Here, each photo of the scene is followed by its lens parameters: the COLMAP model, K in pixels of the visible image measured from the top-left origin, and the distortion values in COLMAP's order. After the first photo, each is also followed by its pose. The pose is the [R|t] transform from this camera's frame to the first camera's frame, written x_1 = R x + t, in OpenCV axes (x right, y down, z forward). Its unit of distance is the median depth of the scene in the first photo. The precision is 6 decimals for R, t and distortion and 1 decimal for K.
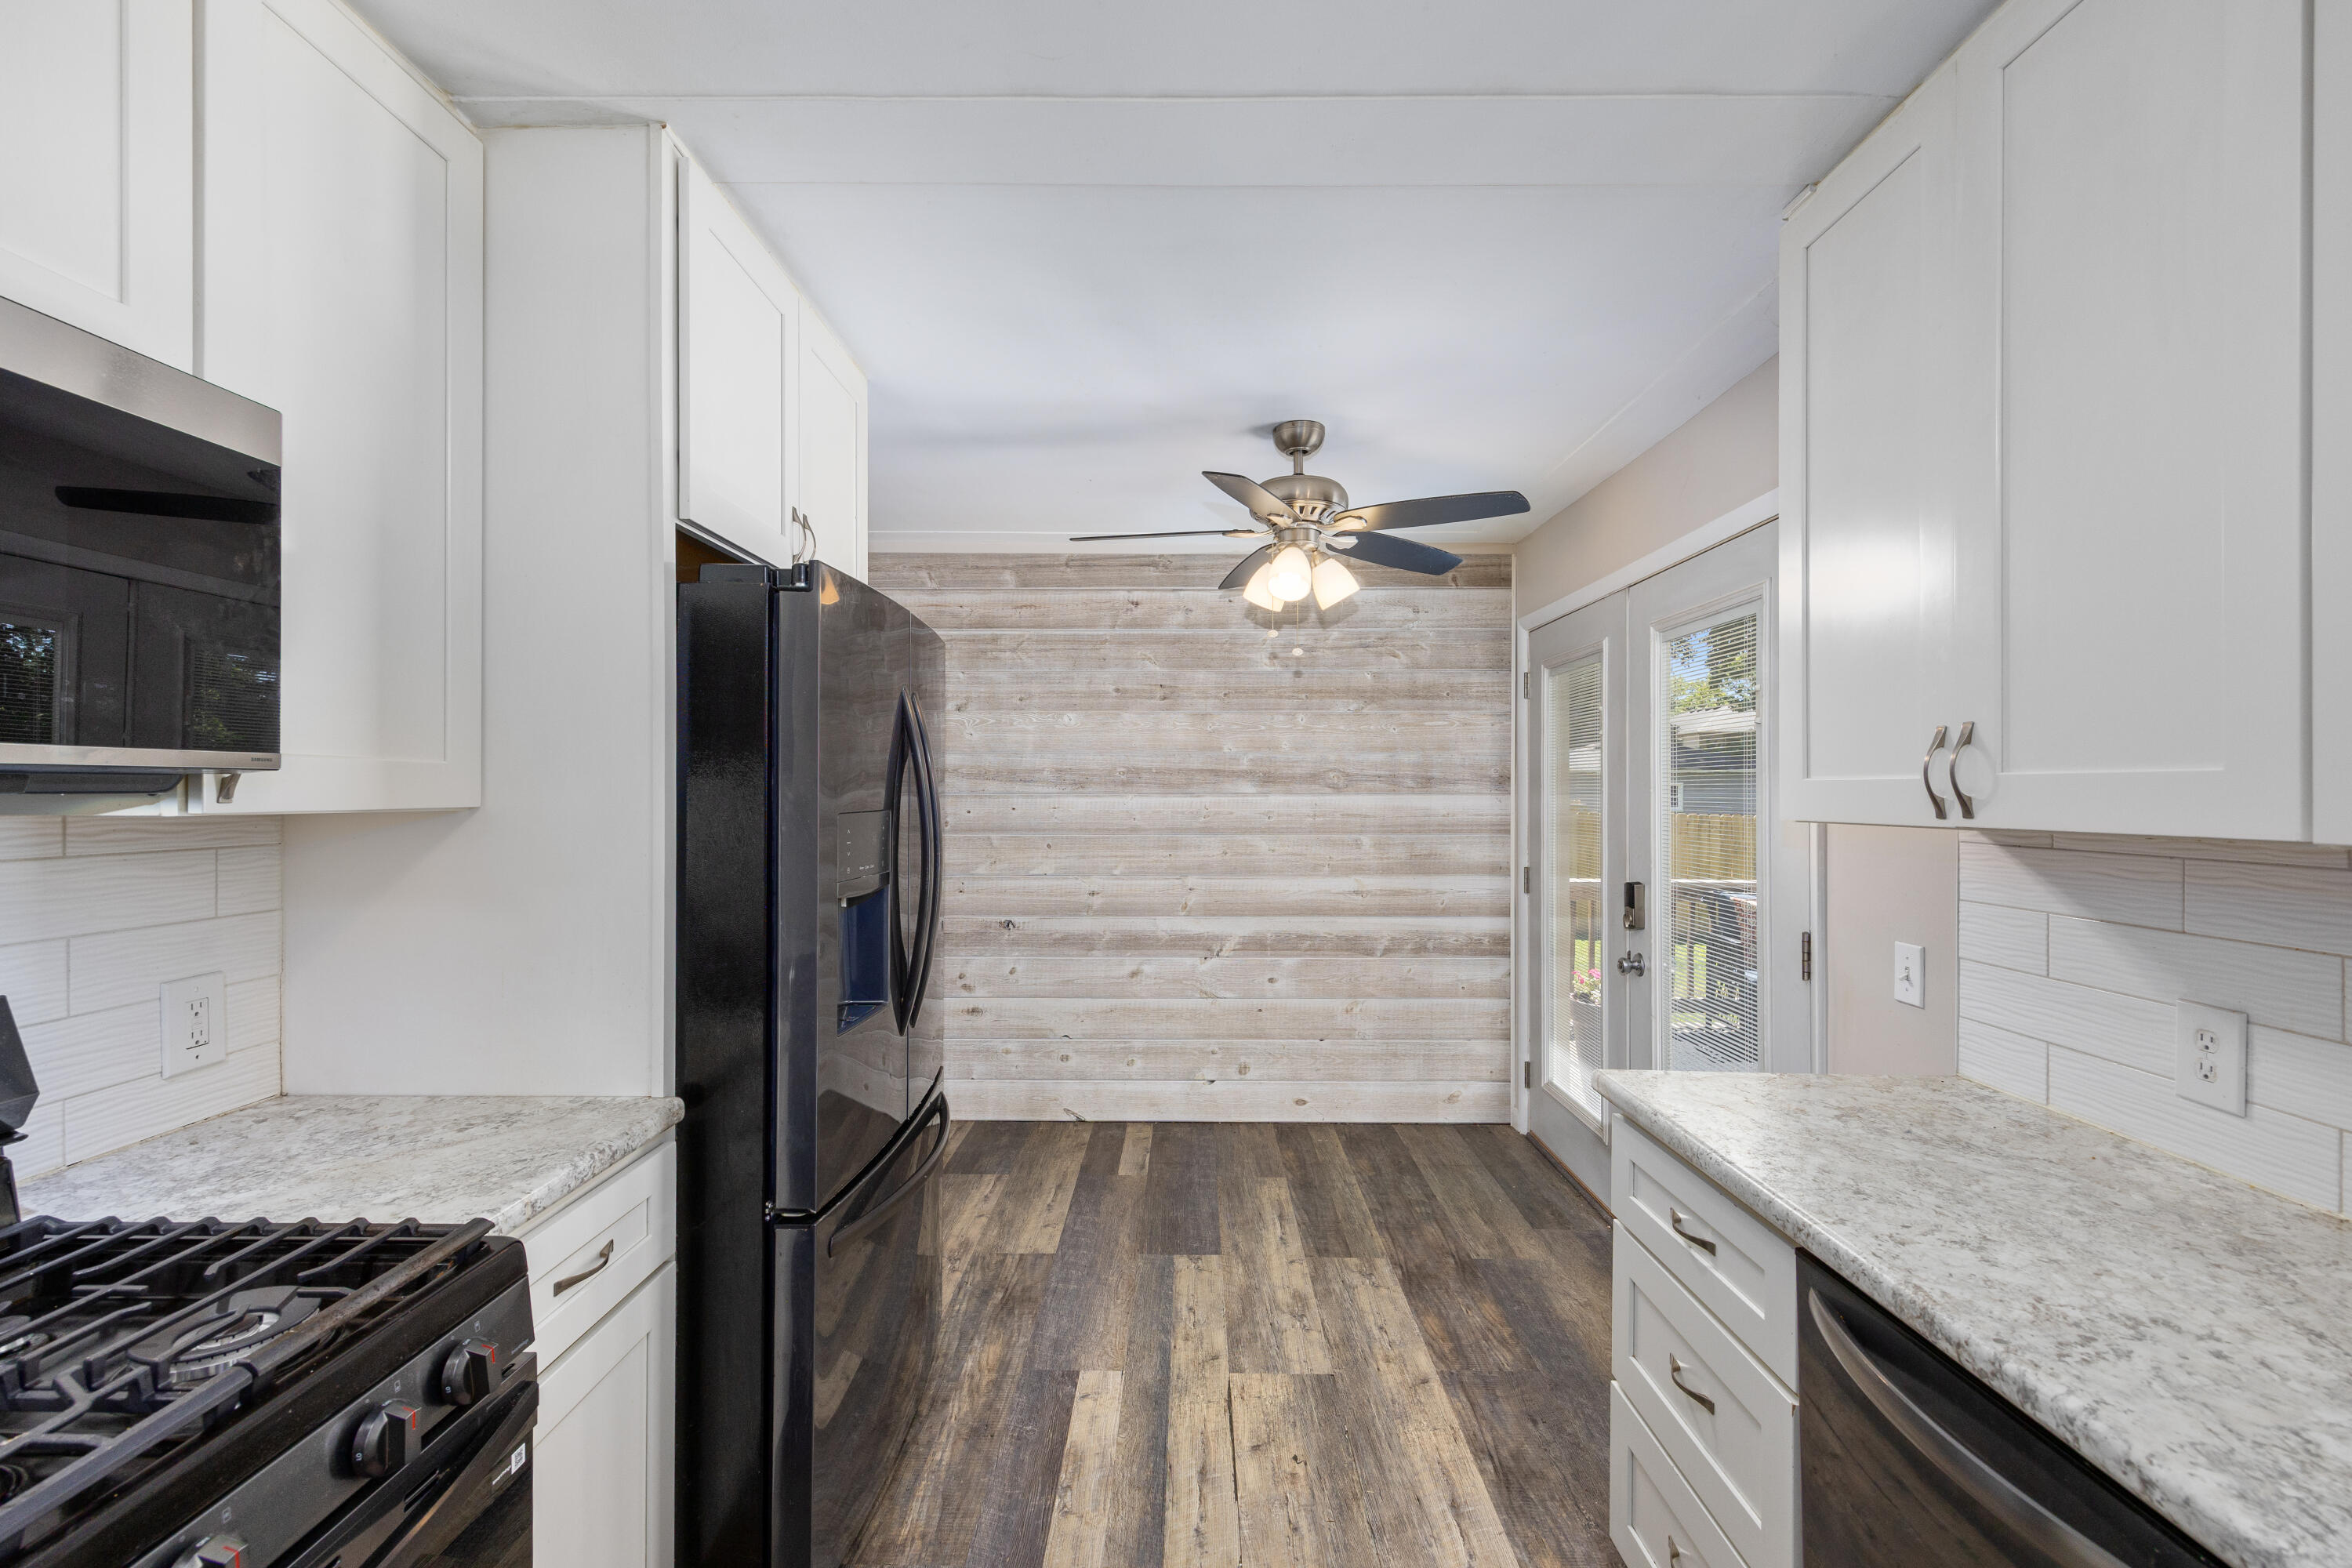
lens RADIAL K [[1003.7, 0, 1164.7], [0, 1003.7, 789.9], [0, 0, 1]] dist [0.012273, -0.000354]
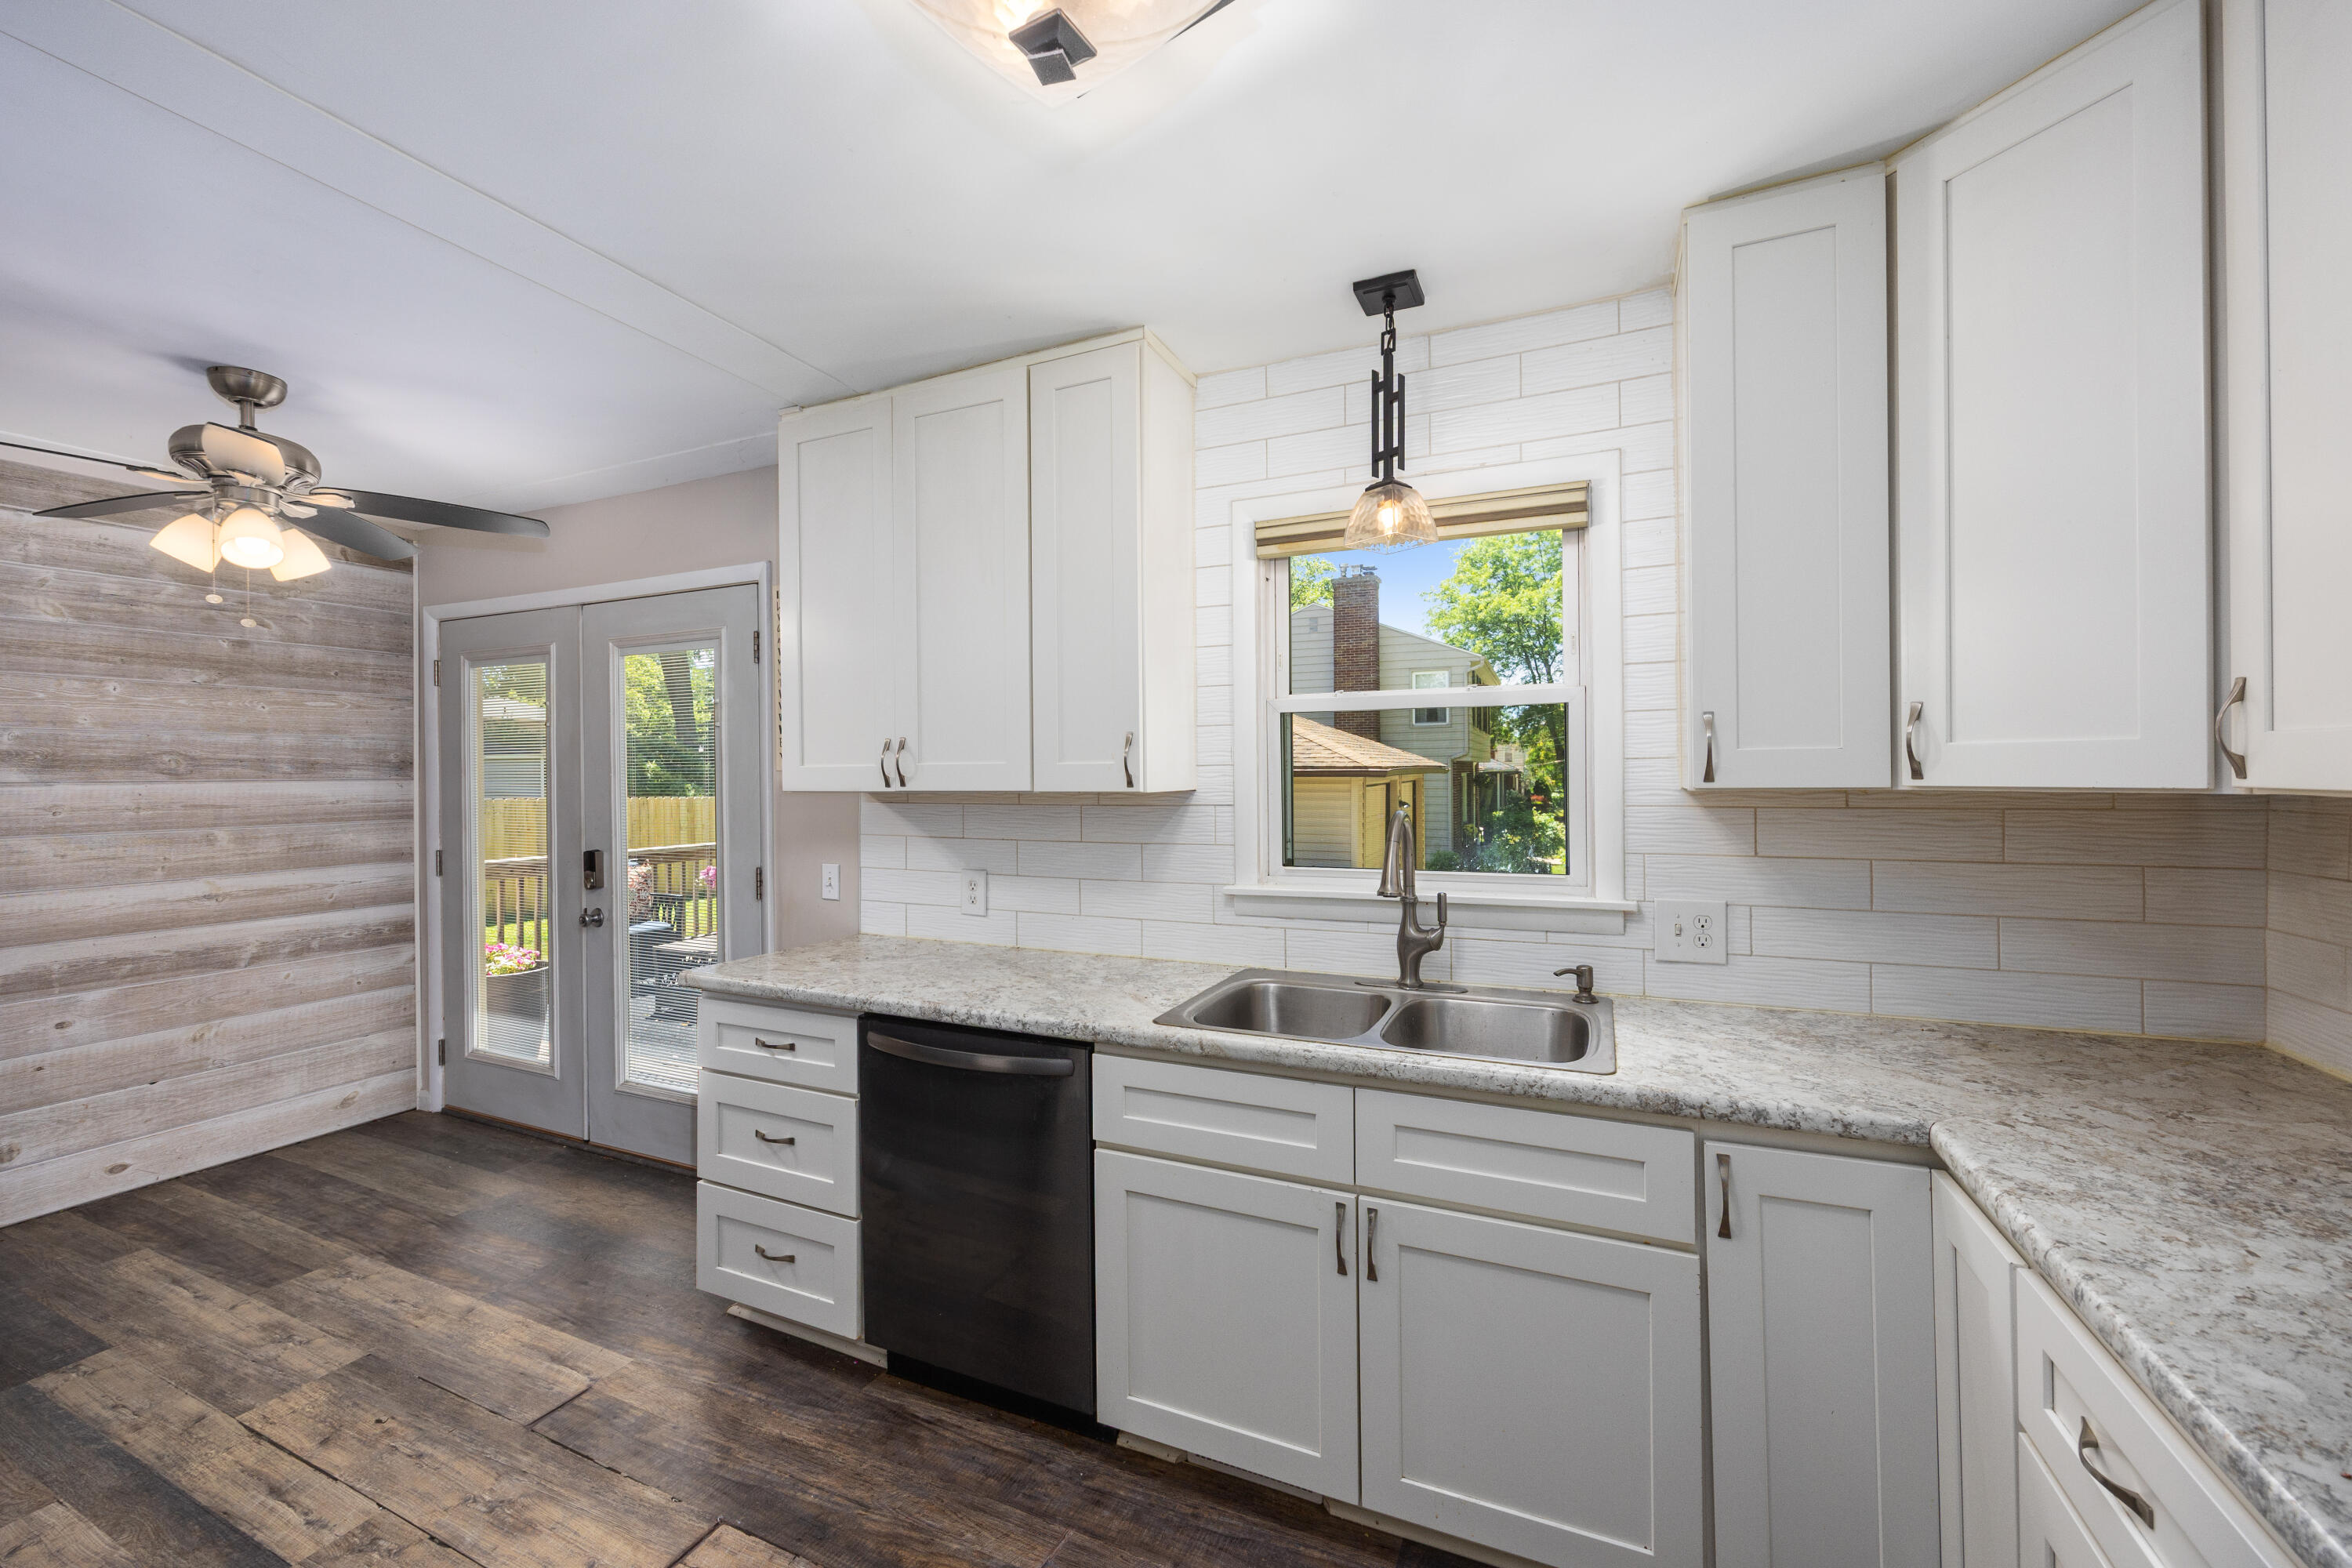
lens RADIAL K [[952.8, 0, 1179.2], [0, 952.8, 773.8], [0, 0, 1]] dist [-0.002253, 0.000250]
pose [[0.393588, -0.006843, 0.919261, -0.289312], [0.006425, 0.999968, 0.004693, -0.000995], [-0.919264, 0.004060, 0.393620, -0.093454]]
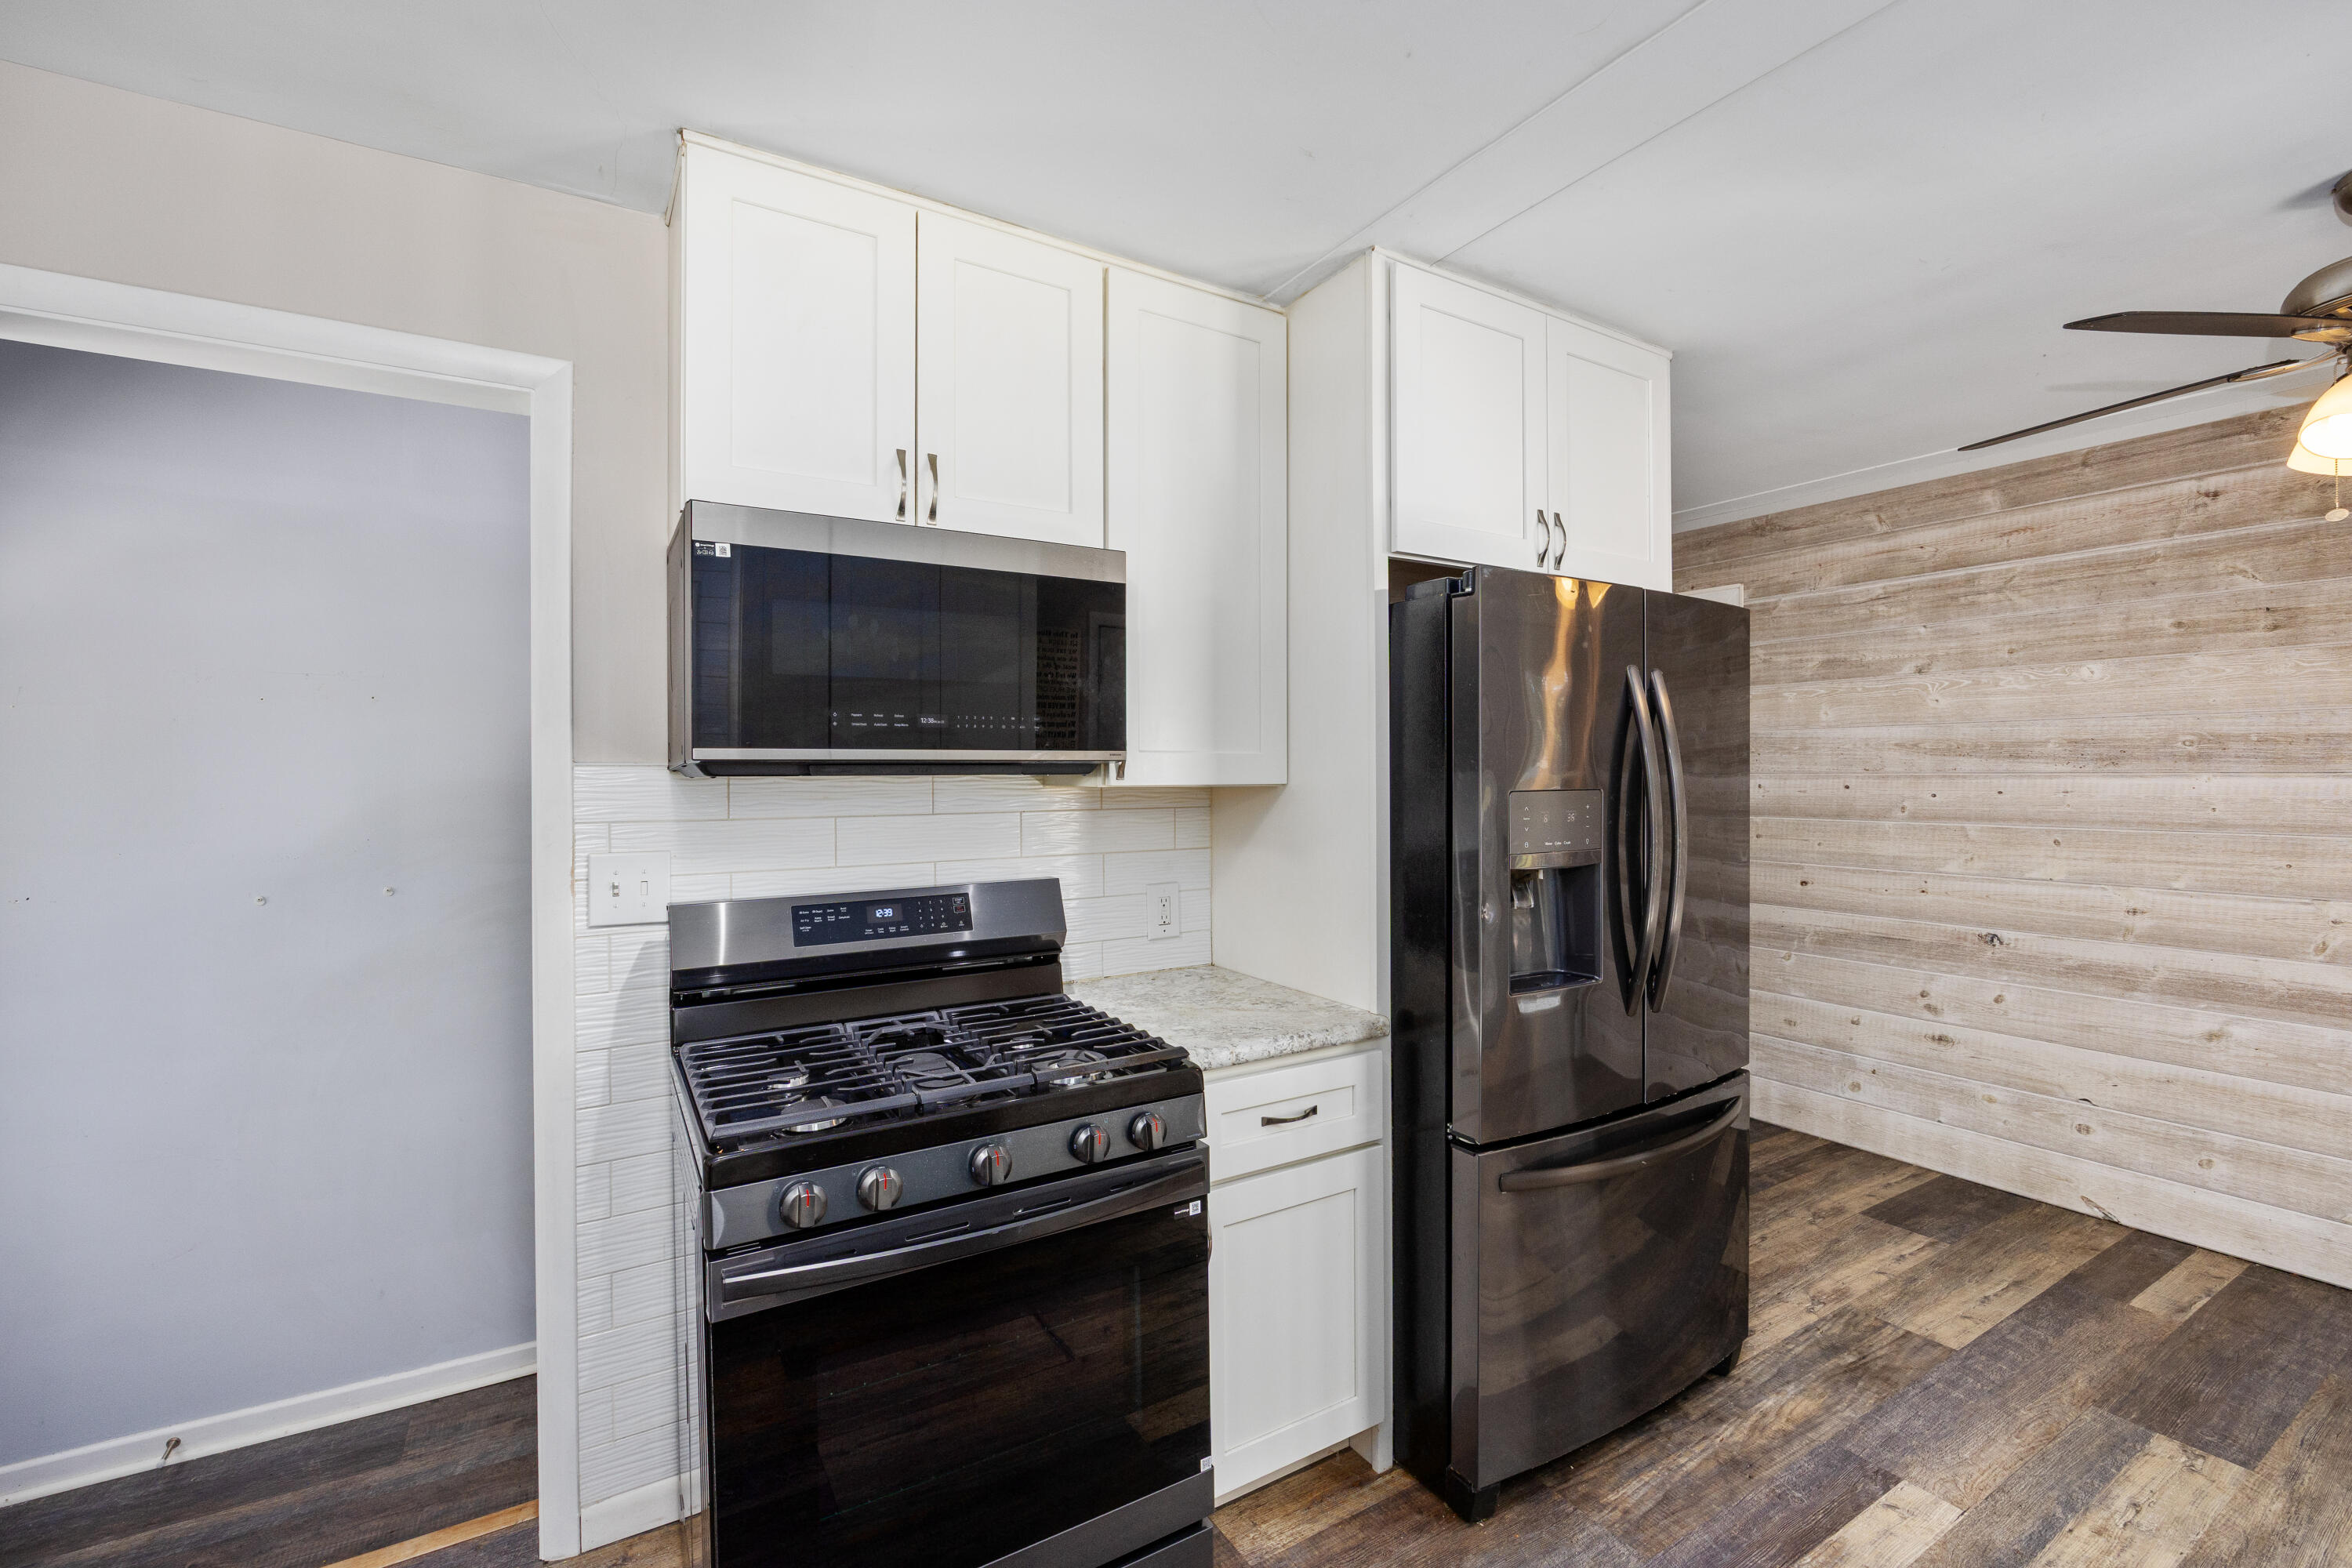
lens RADIAL K [[1002.8, 0, 1182.2], [0, 1002.8, 774.7], [0, 0, 1]] dist [-0.011016, 0.001585]
pose [[0.538054, -0.002230, -0.842907, 0.212322], [0.005249, 0.999986, 0.000705, 0.001285], [0.842894, -0.004804, 0.538059, 0.058584]]
